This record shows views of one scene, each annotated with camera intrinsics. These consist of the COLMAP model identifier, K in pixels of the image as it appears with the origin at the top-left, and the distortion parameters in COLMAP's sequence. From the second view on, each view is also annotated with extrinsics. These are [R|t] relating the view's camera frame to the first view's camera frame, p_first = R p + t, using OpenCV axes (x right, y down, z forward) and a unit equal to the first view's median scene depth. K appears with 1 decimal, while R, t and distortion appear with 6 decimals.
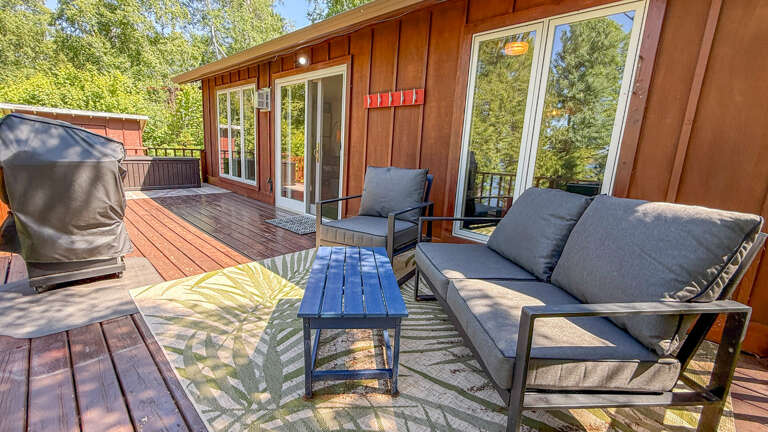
lens RADIAL K [[317.2, 0, 384.0], [0, 317.2, 216.0], [0, 0, 1]] dist [0.002761, 0.000336]
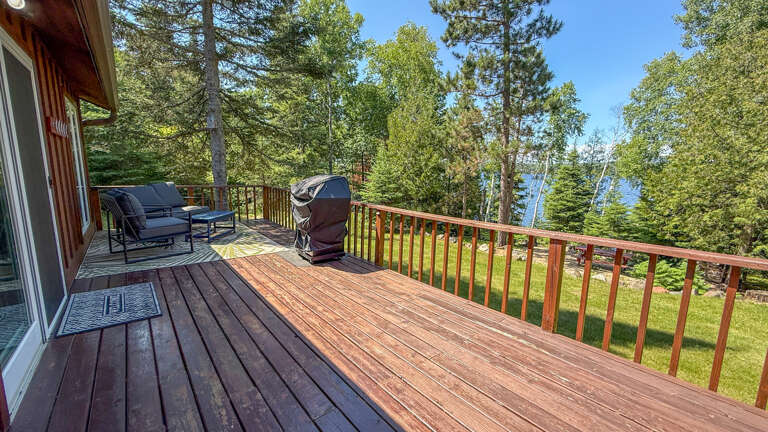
lens RADIAL K [[306.7, 0, 381.7], [0, 306.7, 217.4], [0, 0, 1]] dist [0.002761, 0.000112]
pose [[-0.989304, -0.096027, 0.109799, -1.788068], [-0.050478, 0.931608, 0.359942, -0.829416], [-0.136854, 0.350550, -0.926491, 3.040567]]
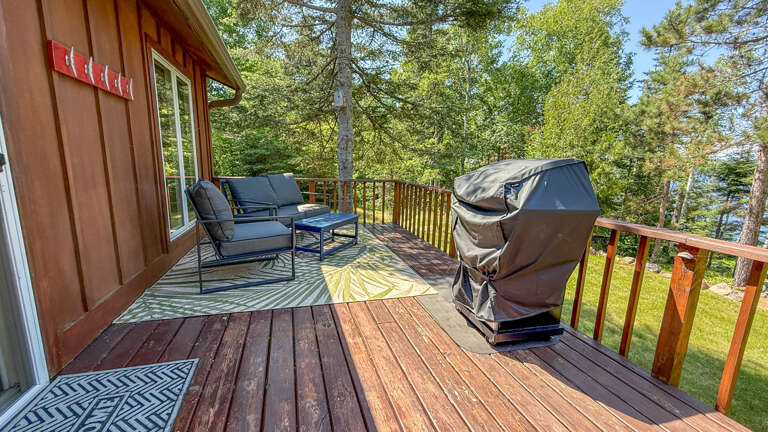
lens RADIAL K [[306.7, 0, 381.7], [0, 306.7, 217.4], [0, 0, 1]] dist [0.002761, 0.000112]
pose [[-0.867923, -0.160127, 0.470180, -1.232722], [0.030224, 0.927830, 0.371778, -0.533596], [-0.495779, 0.336885, -0.800445, 2.151346]]
